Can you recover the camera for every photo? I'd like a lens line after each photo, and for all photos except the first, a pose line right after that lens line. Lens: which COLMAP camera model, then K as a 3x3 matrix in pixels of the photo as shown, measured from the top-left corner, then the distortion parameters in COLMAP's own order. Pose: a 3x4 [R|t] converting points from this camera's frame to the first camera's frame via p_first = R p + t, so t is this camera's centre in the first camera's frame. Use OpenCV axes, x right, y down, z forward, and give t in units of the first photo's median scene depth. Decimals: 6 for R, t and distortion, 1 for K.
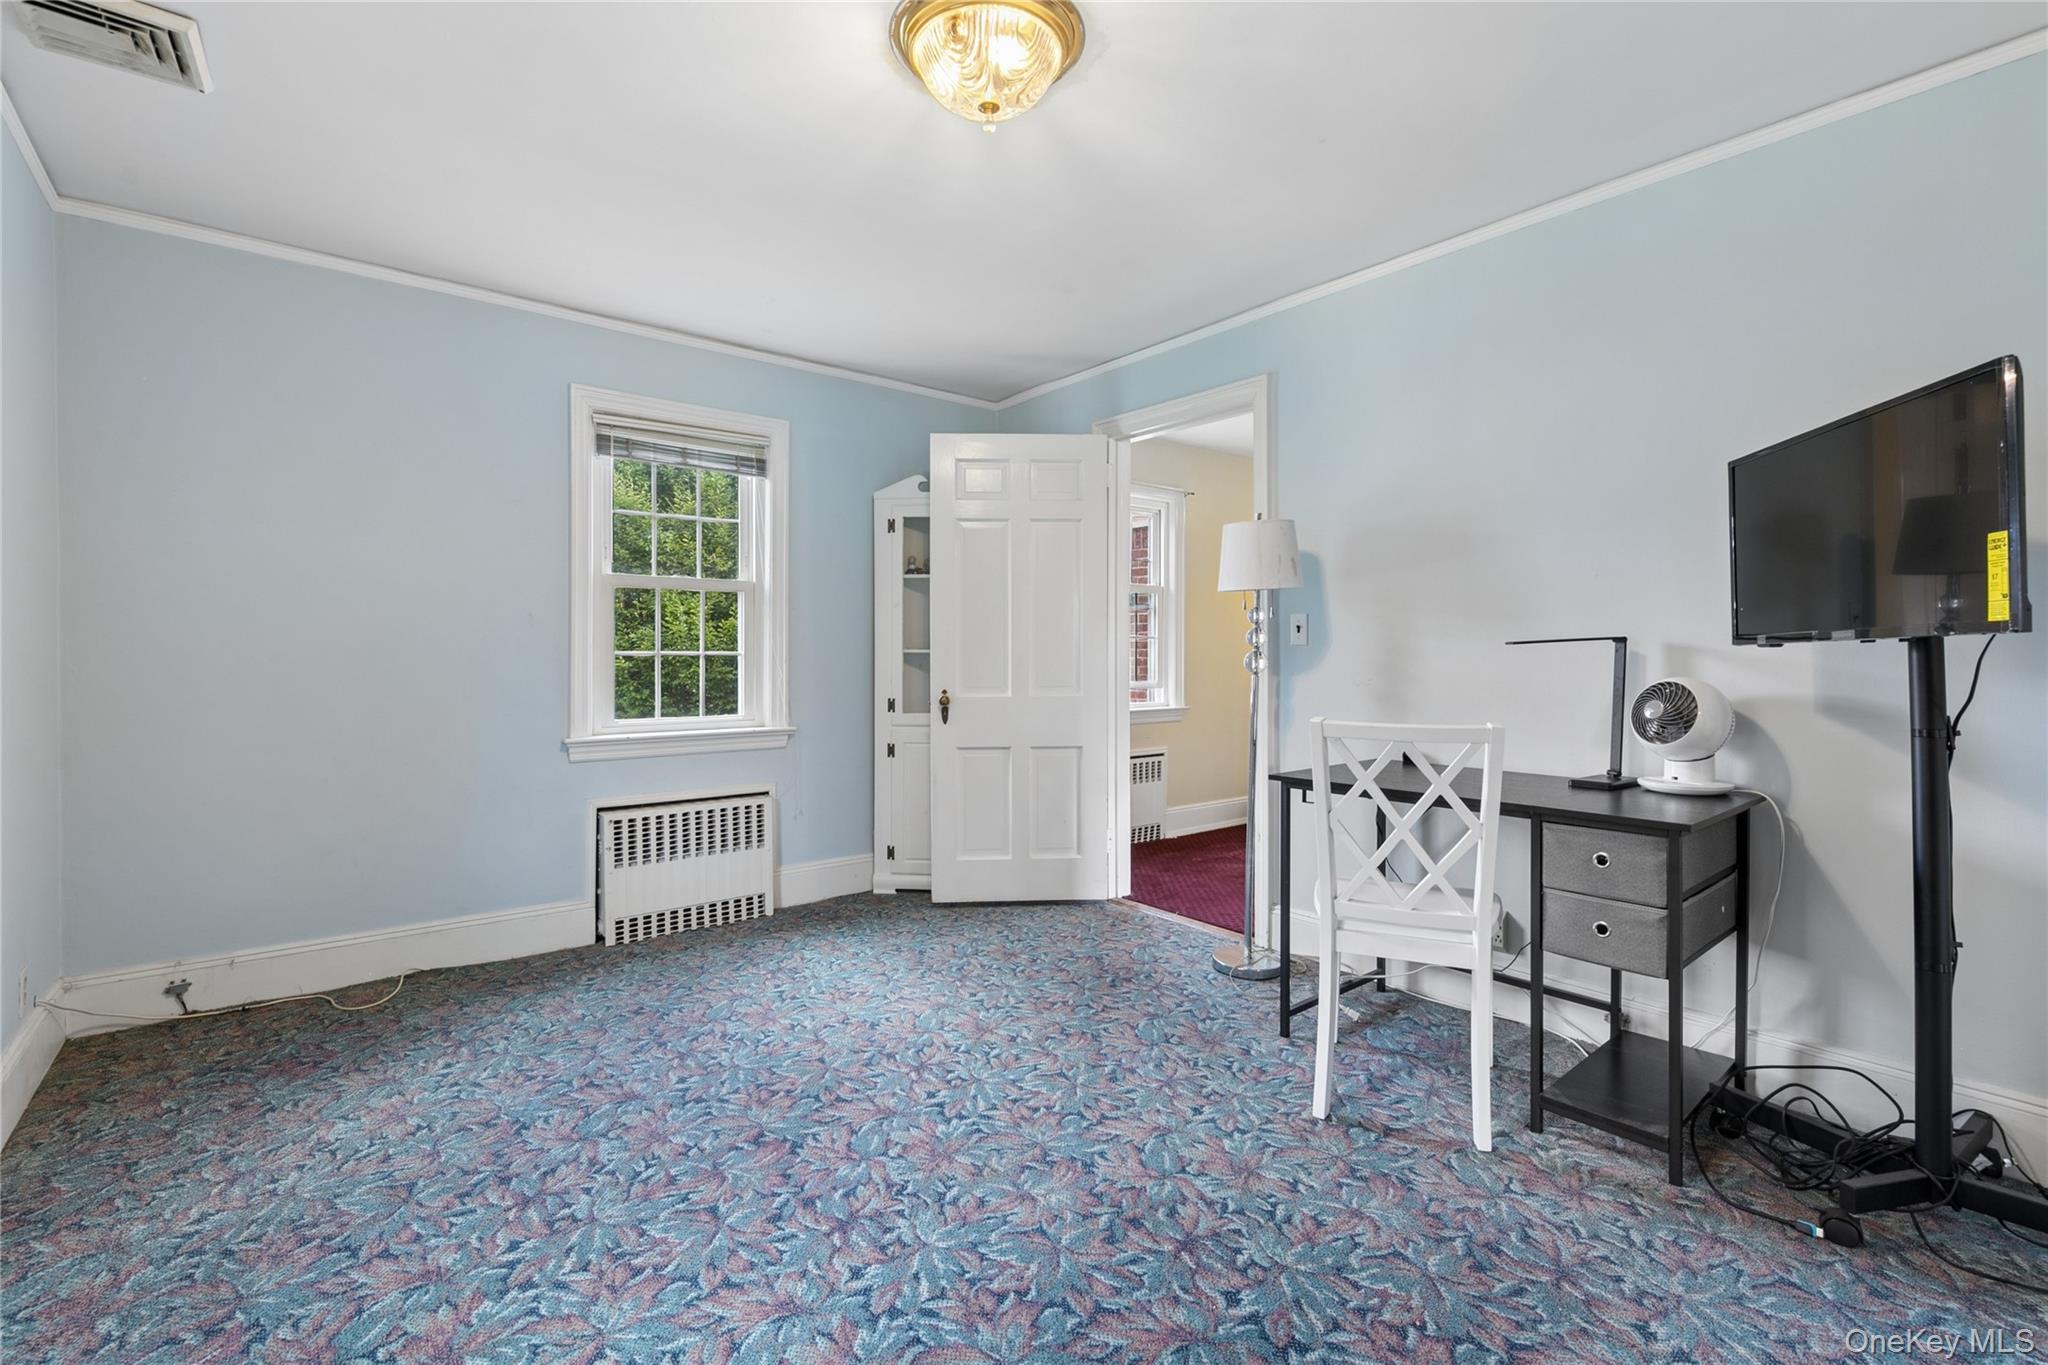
lens RADIAL K [[907.8, 0, 1038.3], [0, 907.8, 671.9], [0, 0, 1]] dist [0.000393, 0.000546]
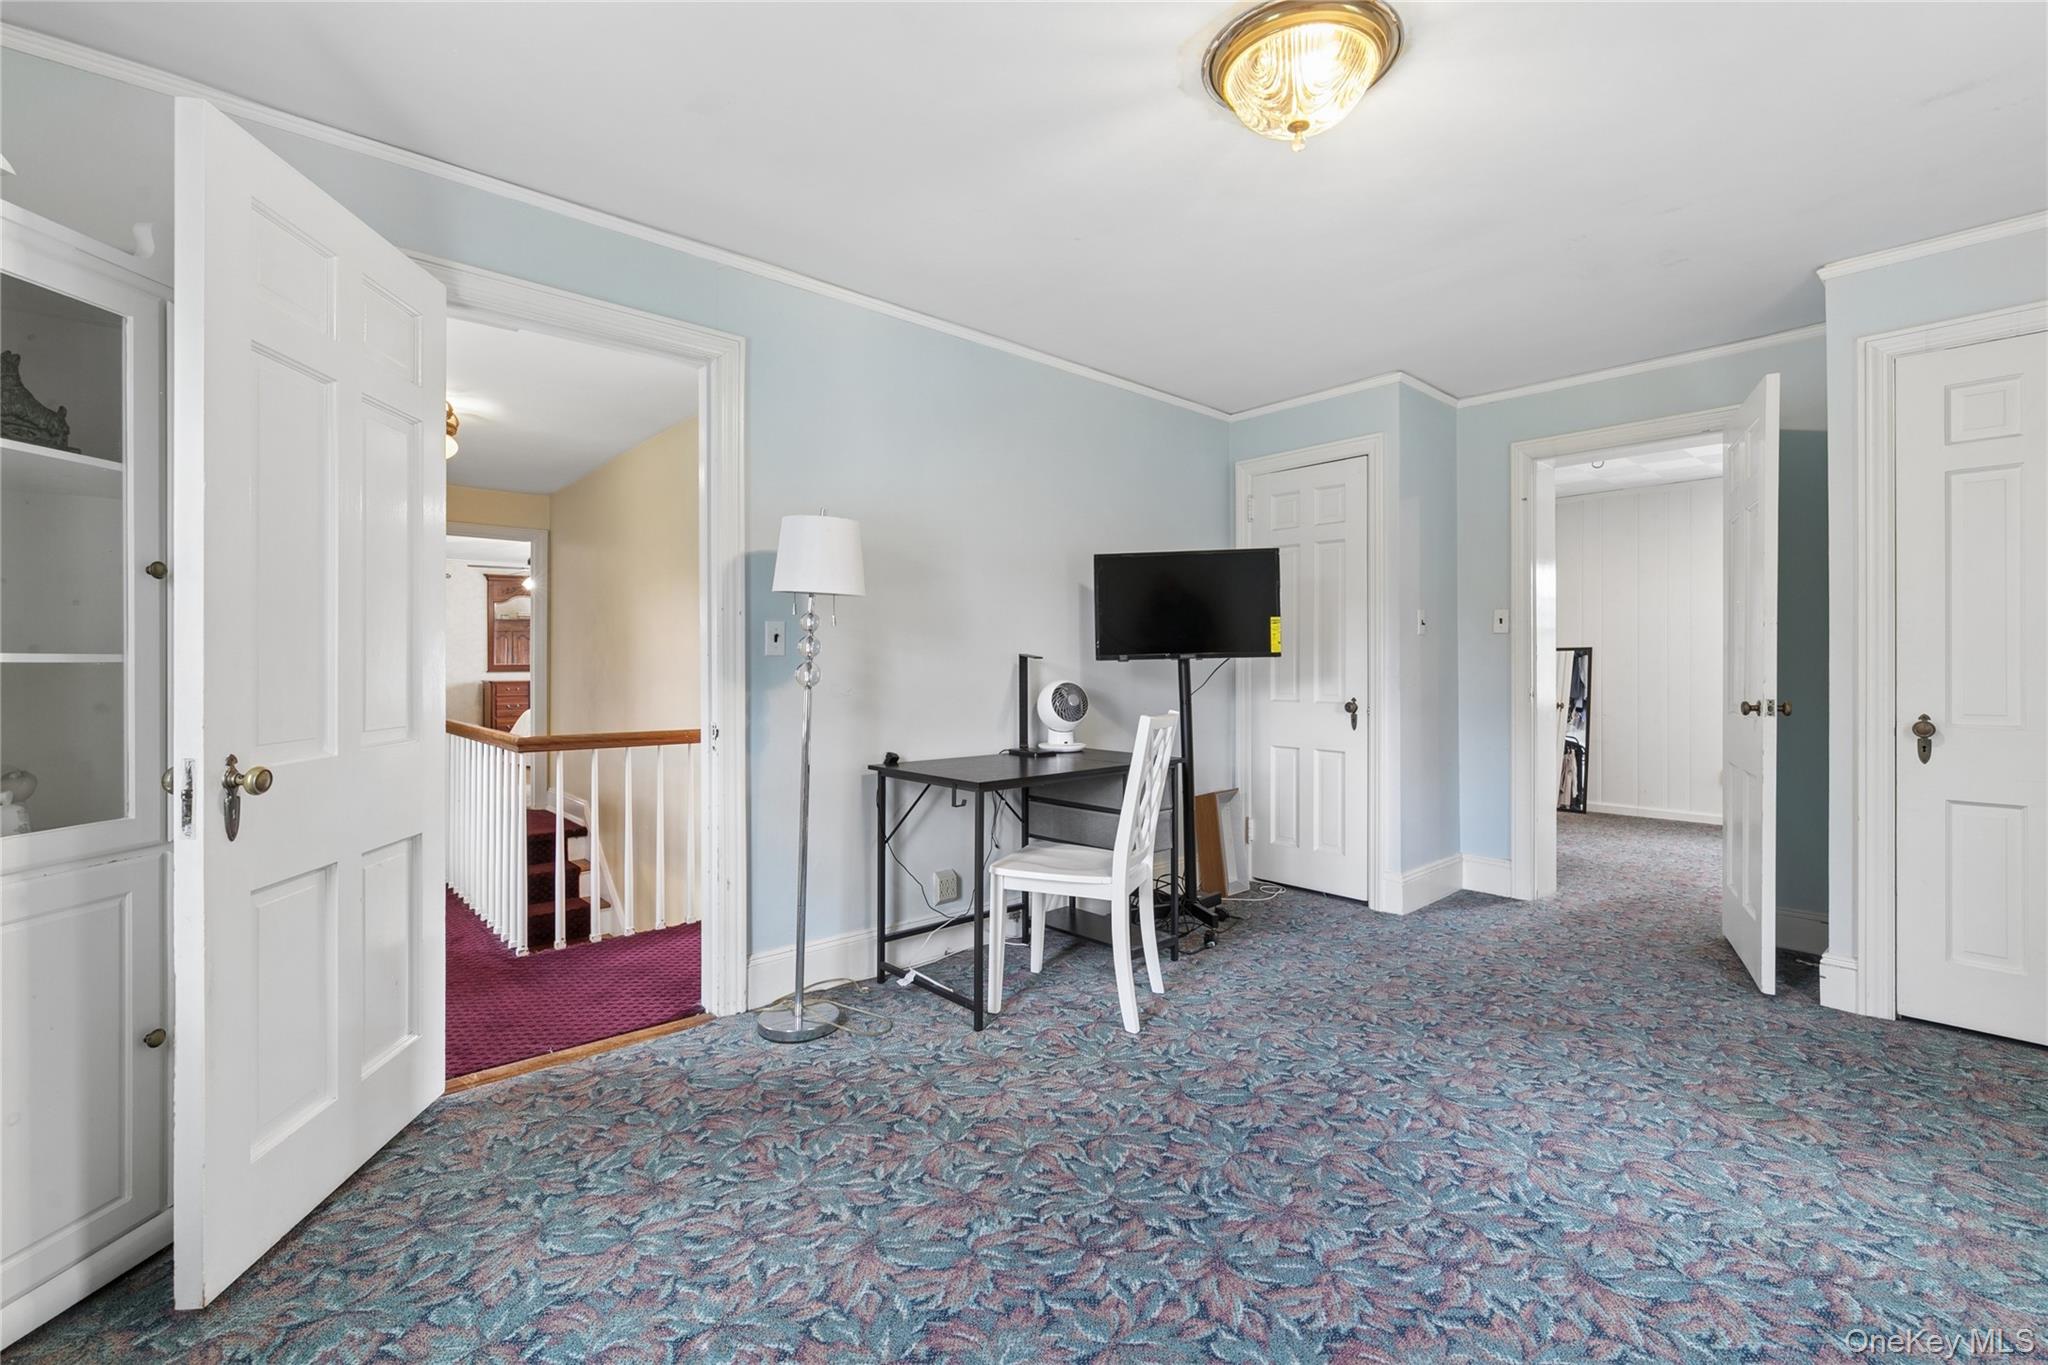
lens RADIAL K [[880.1, 0, 1019.9], [0, 880.1, 676.8], [0, 0, 1]] dist [0.017829, -0.025457]
pose [[-0.032826, -0.012160, 0.999387, -0.809277], [0.019997, 0.999718, 0.012821, -0.020573], [-0.999261, 0.020406, -0.032574, 1.063652]]
